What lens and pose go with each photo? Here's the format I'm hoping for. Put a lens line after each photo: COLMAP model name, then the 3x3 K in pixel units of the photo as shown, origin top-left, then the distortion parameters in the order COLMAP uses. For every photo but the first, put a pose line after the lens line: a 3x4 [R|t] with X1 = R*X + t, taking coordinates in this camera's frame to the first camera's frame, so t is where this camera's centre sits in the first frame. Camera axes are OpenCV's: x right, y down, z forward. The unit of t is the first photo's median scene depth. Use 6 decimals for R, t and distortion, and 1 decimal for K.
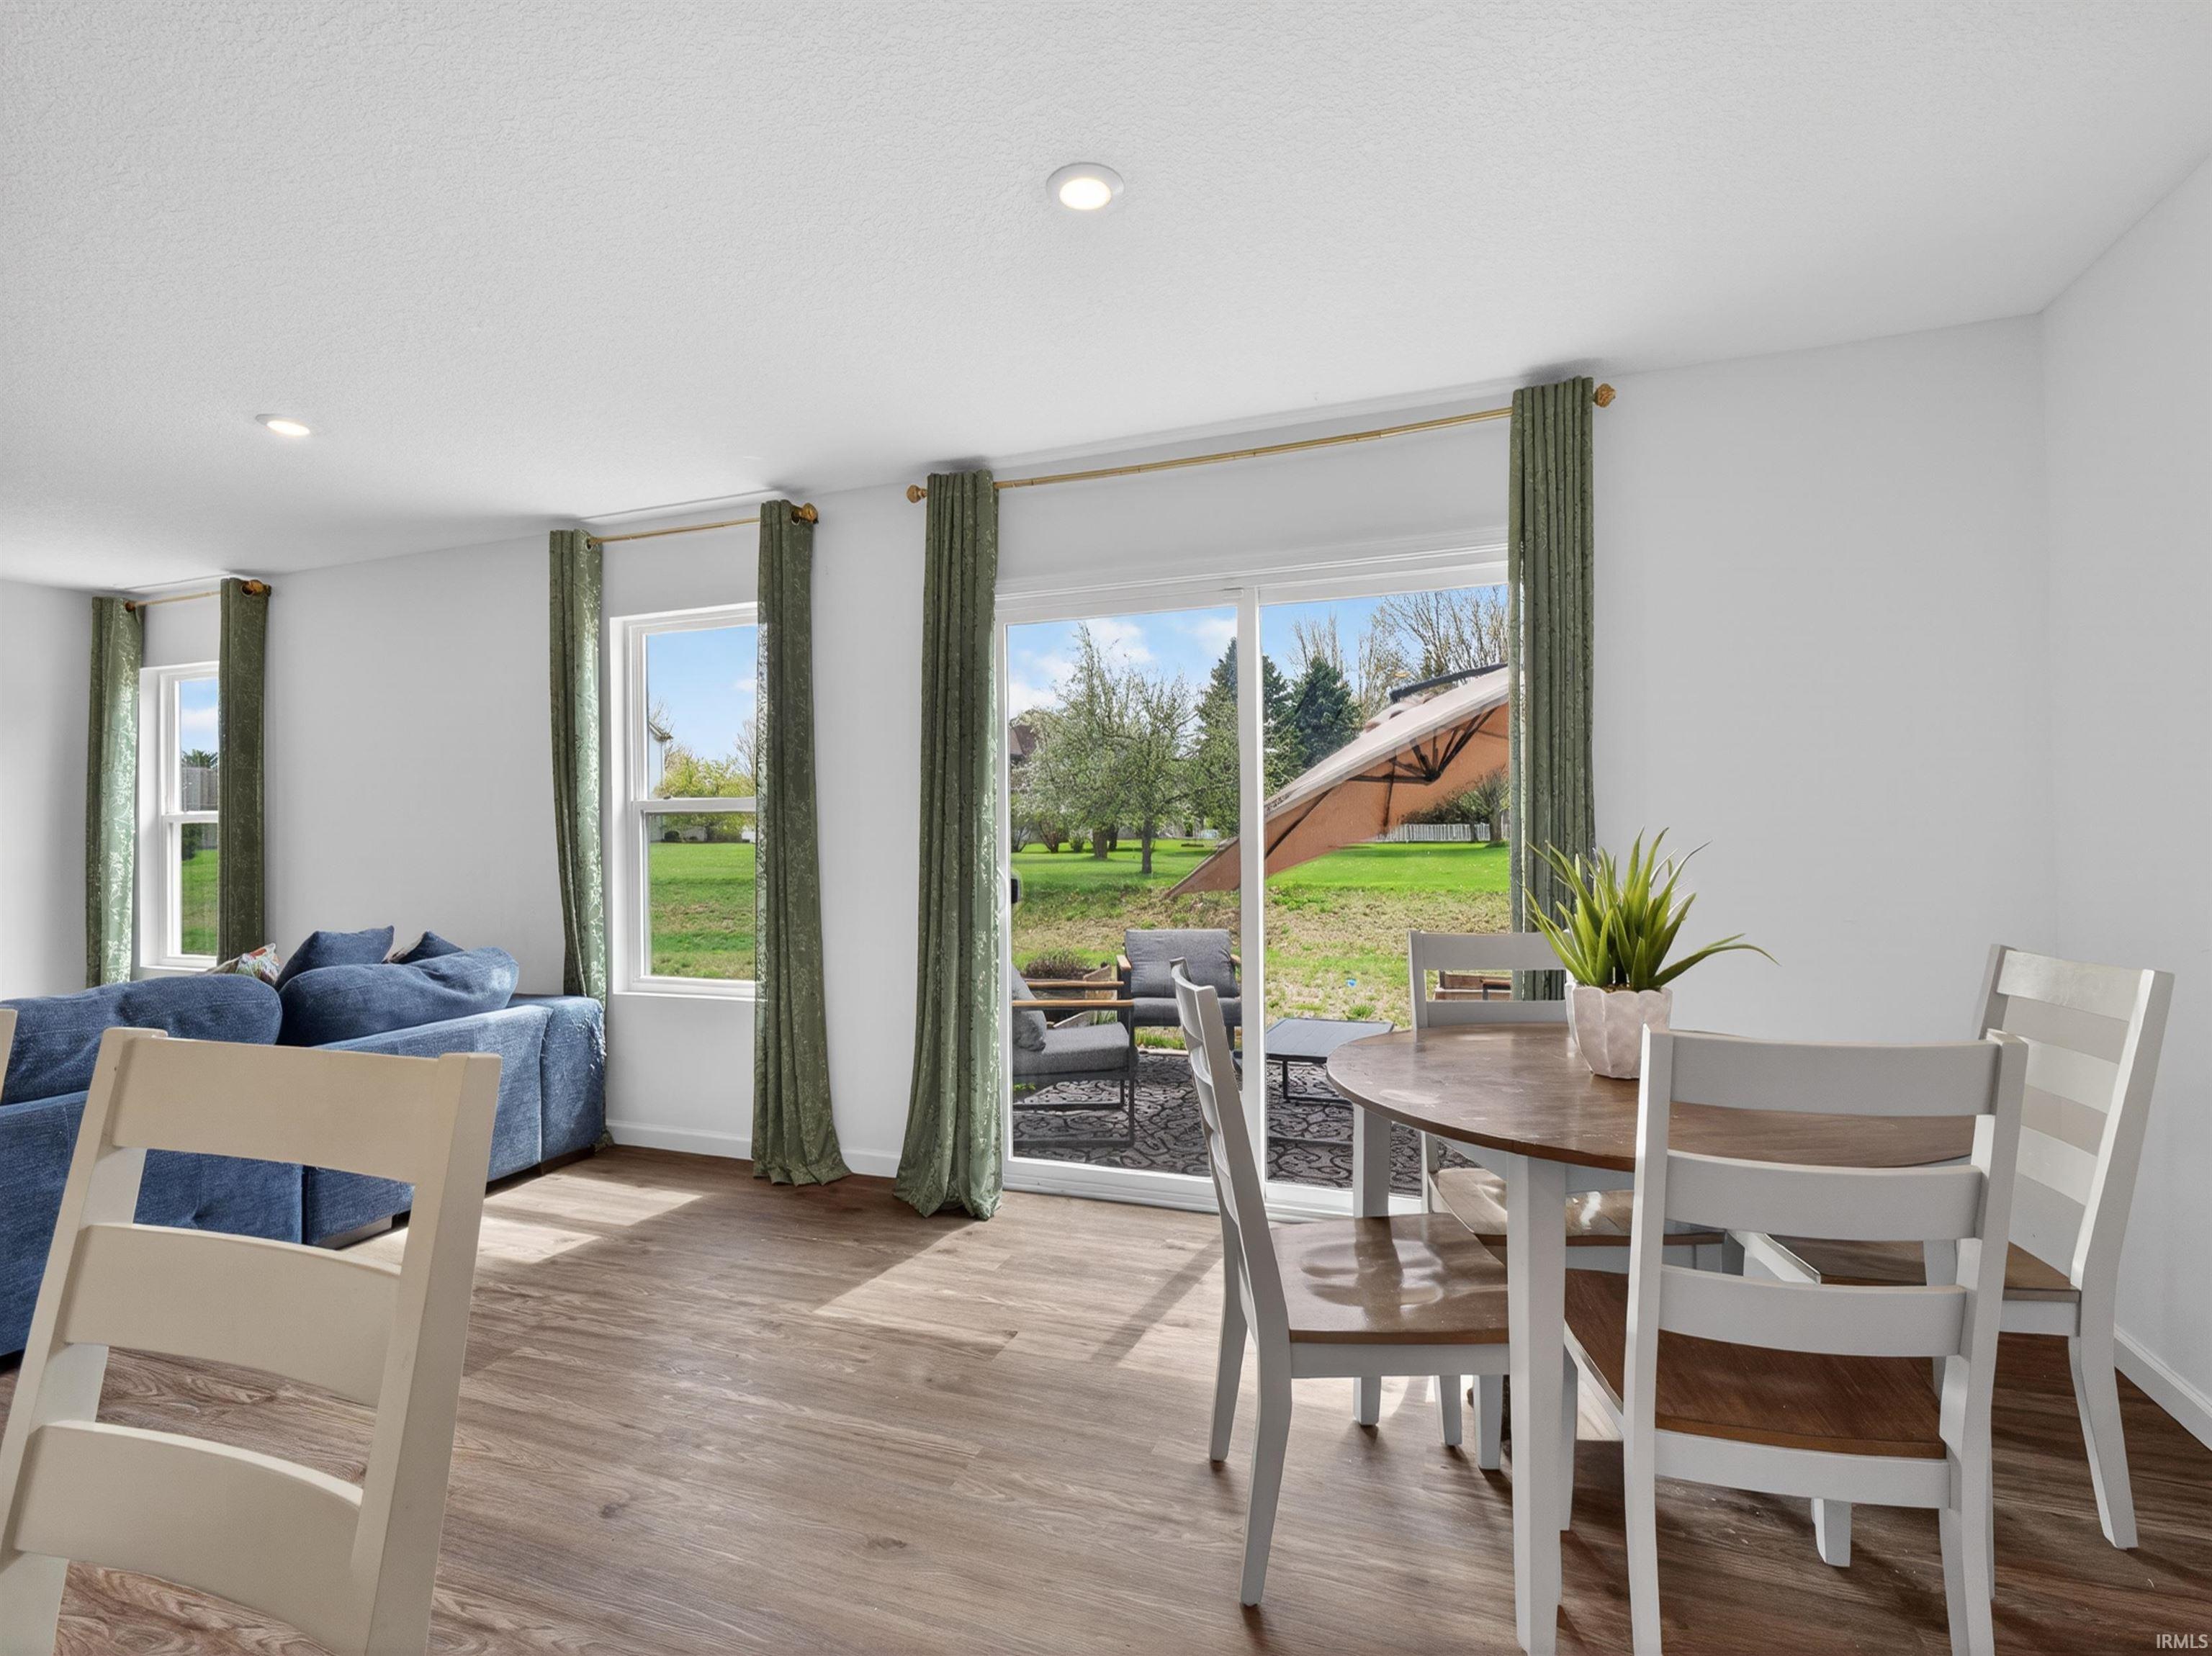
lens RADIAL K [[1047.4, 0, 1084.4], [0, 1047.4, 824.6], [0, 0, 1]] dist [-0.000751, -0.000709]
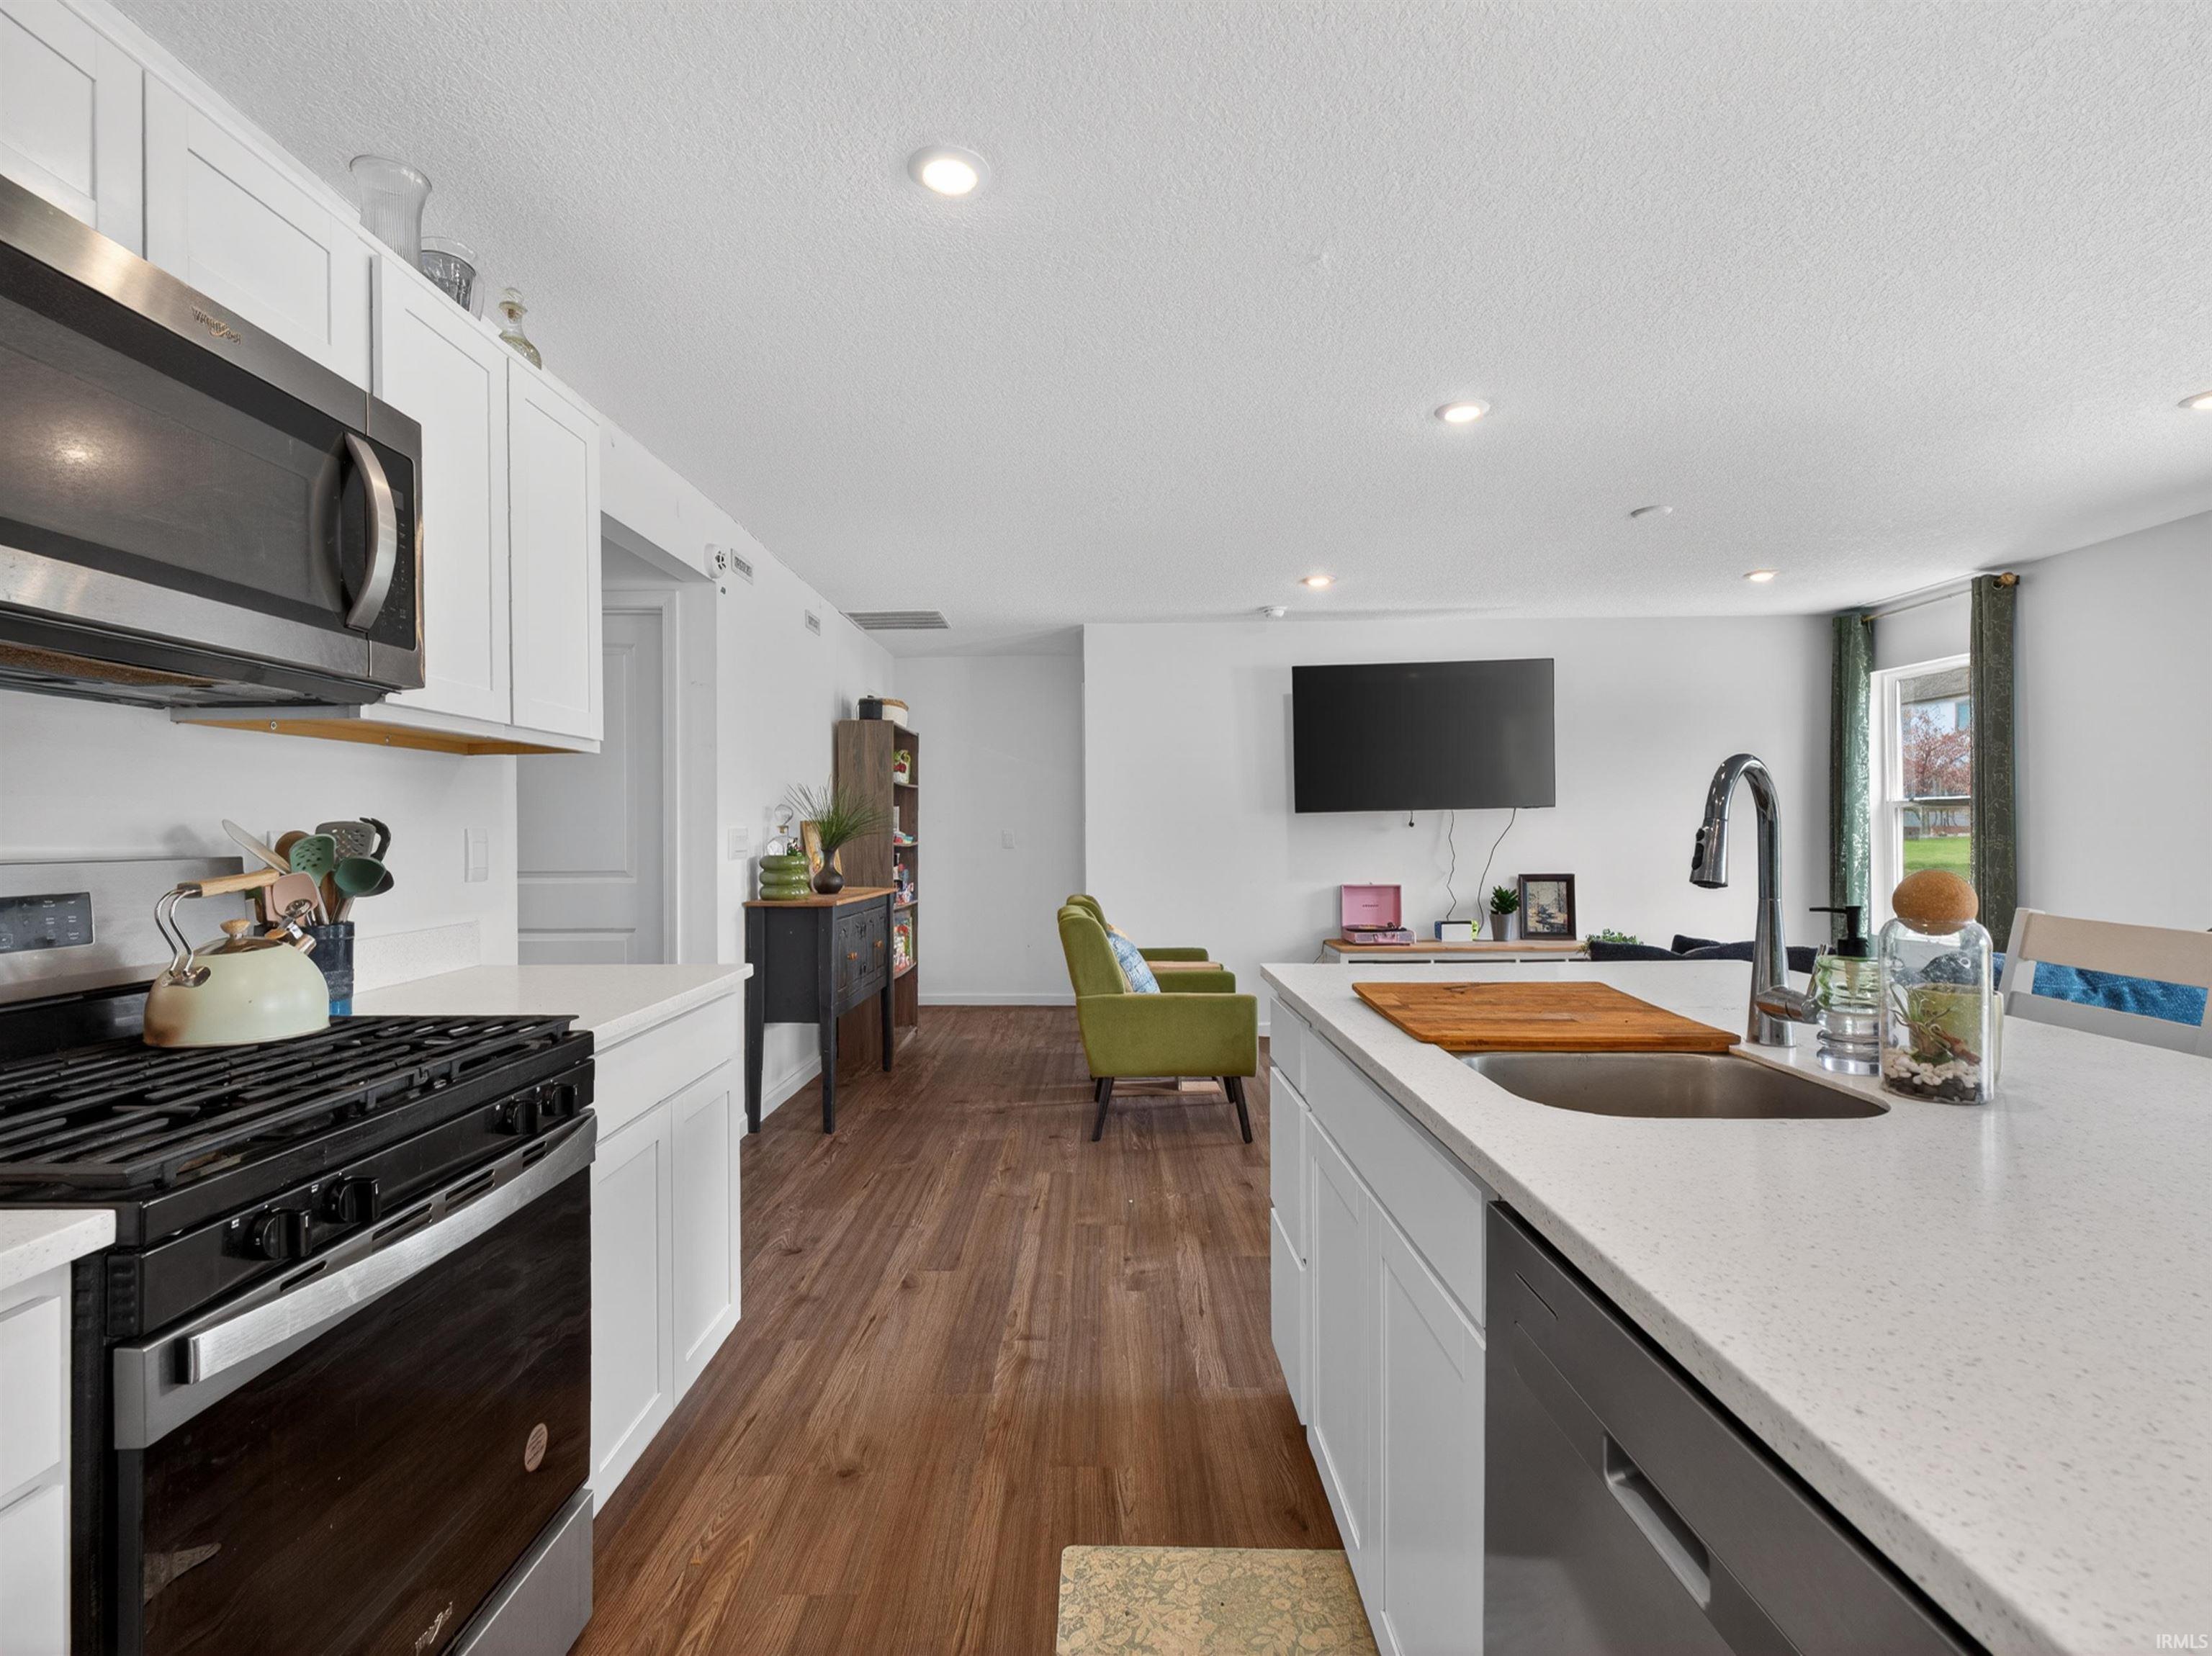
lens RADIAL K [[1047.4, 0, 1079.4], [0, 1047.4, 822.8], [0, 0, 1]] dist [-0.000751, -0.000709]
pose [[0.338214, 0.000342, -0.941069, -0.131092], [0.011570, 0.999923, 0.004522, -0.000949], [0.940998, -0.012418, 0.338184, -0.217689]]
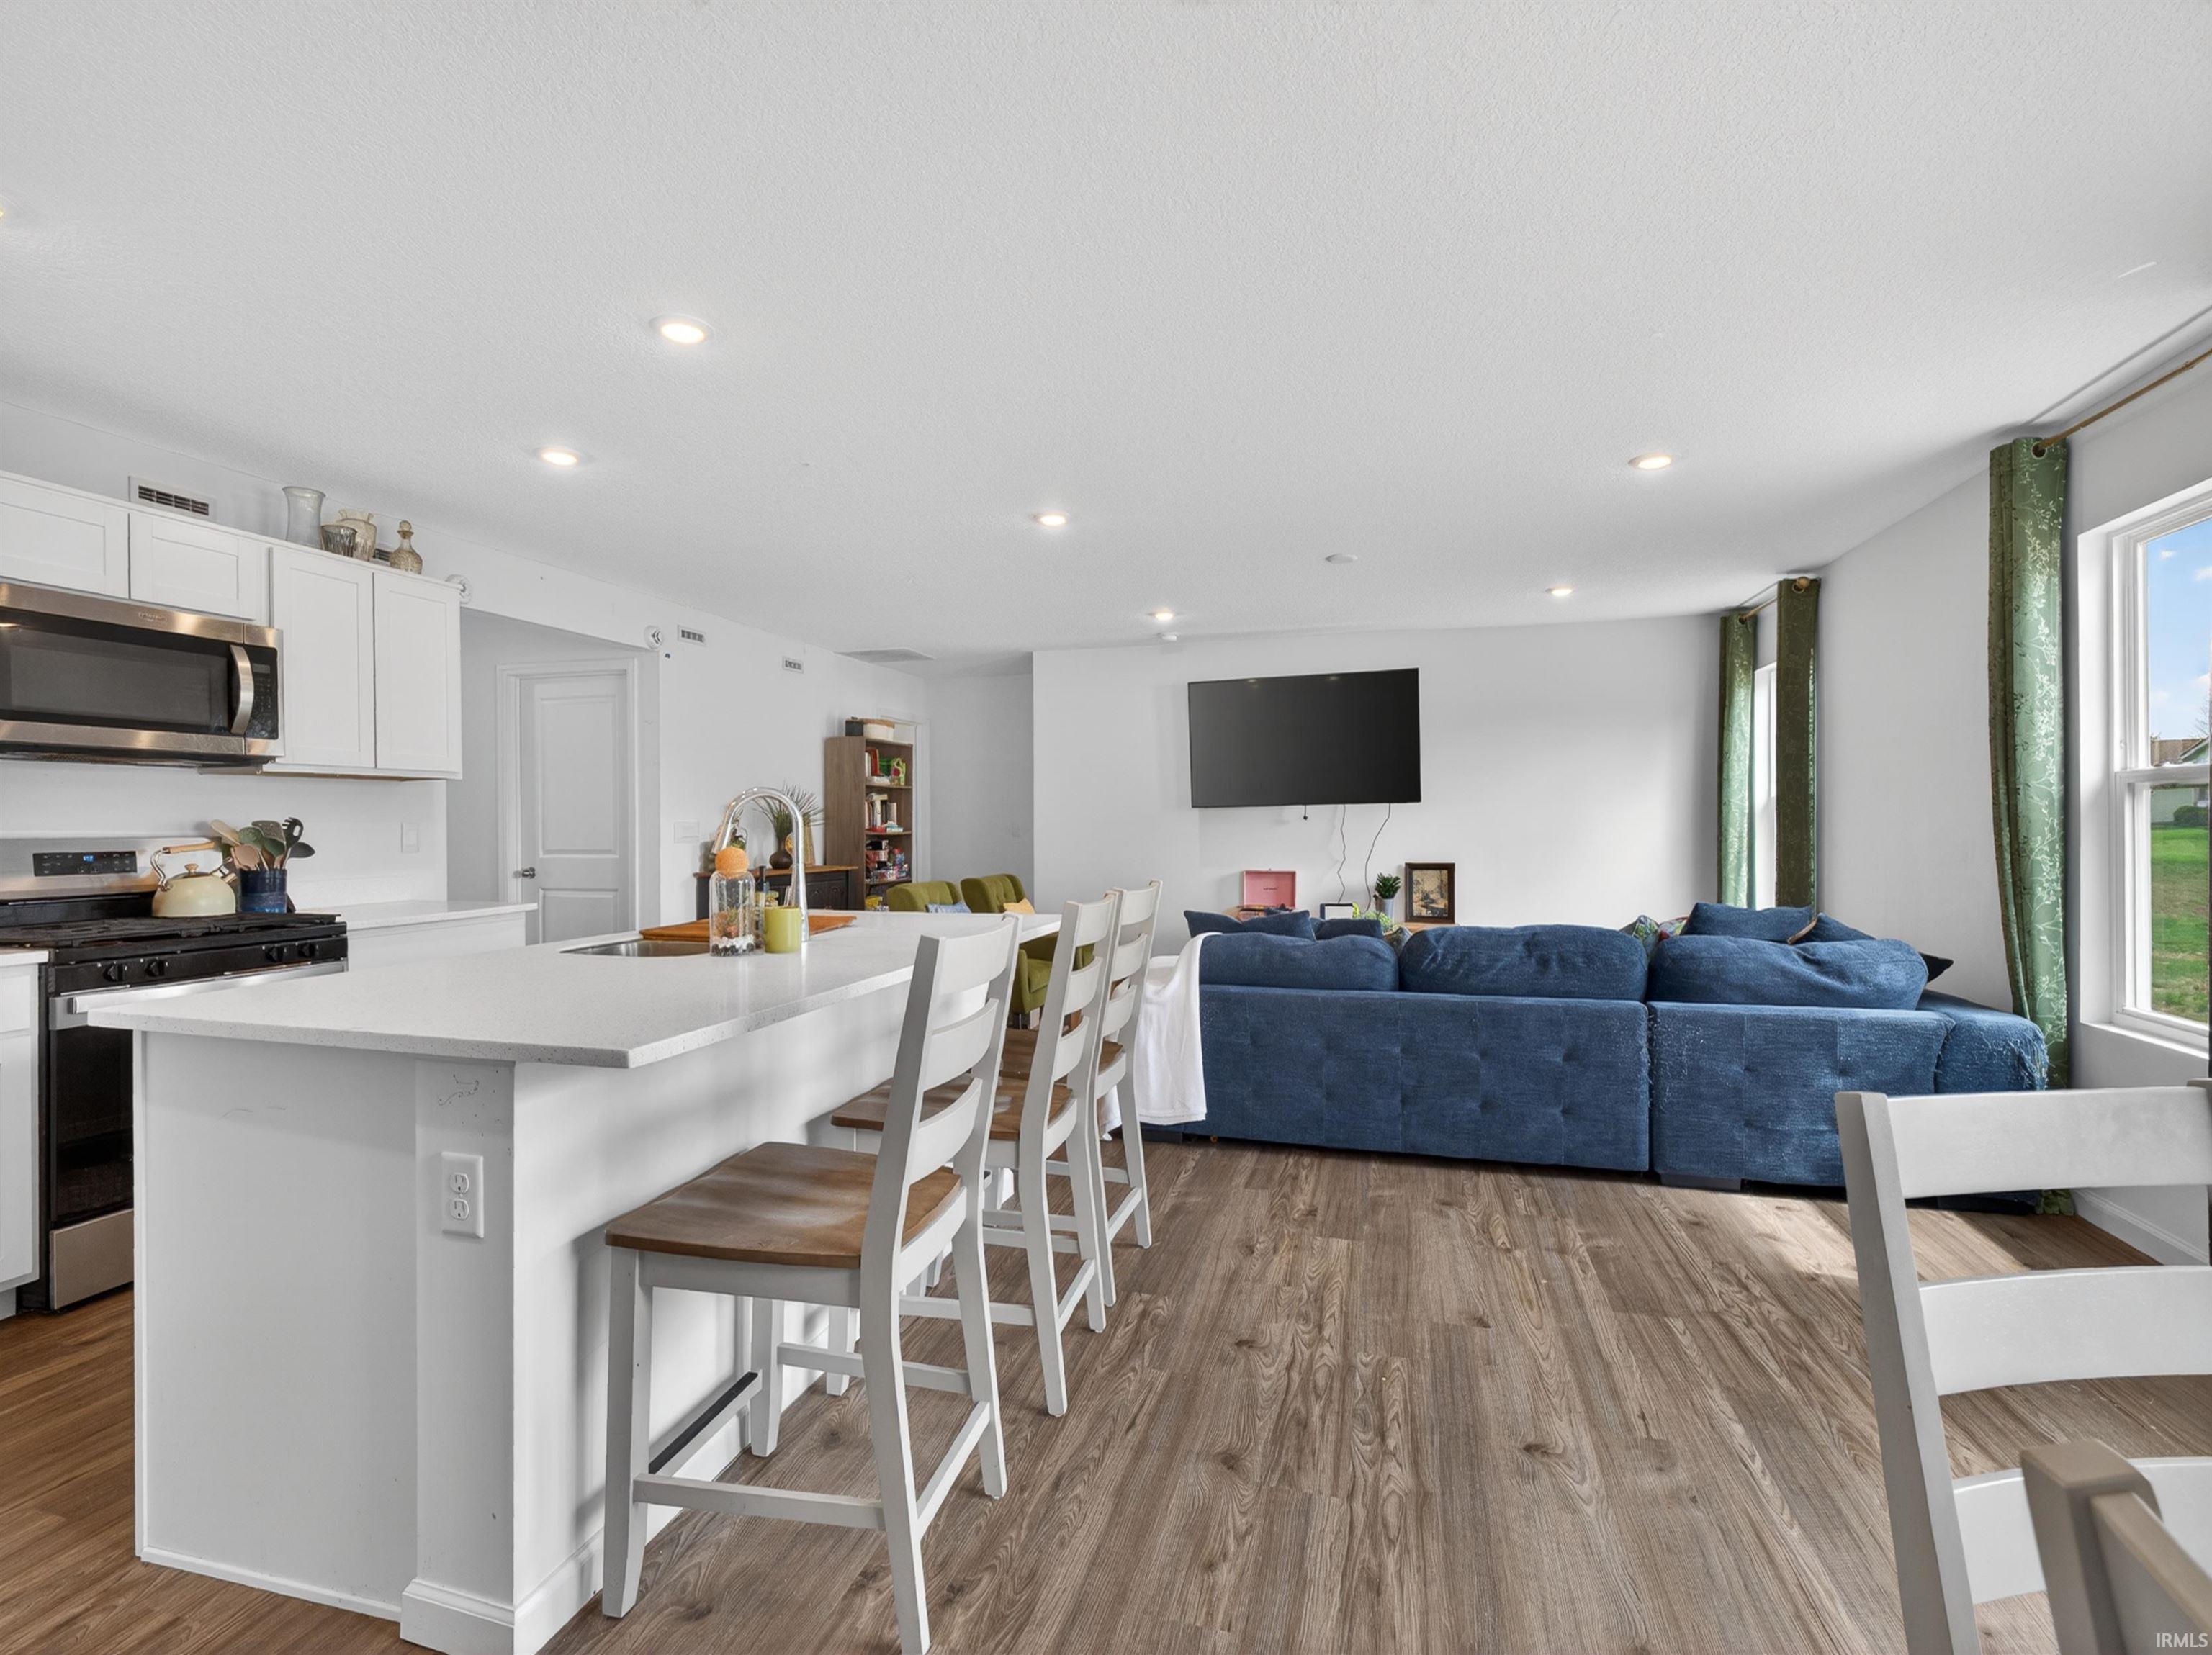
lens RADIAL K [[1047.3, 0, 1082.9], [0, 1047.3, 829.2], [0, 0, 1]] dist [-0.000751, -0.000709]
pose [[0.075531, 0.017393, -0.996992, 0.223886], [0.012062, 0.999759, 0.018355, -0.002938], [0.997071, -0.013412, 0.075303, 0.180461]]
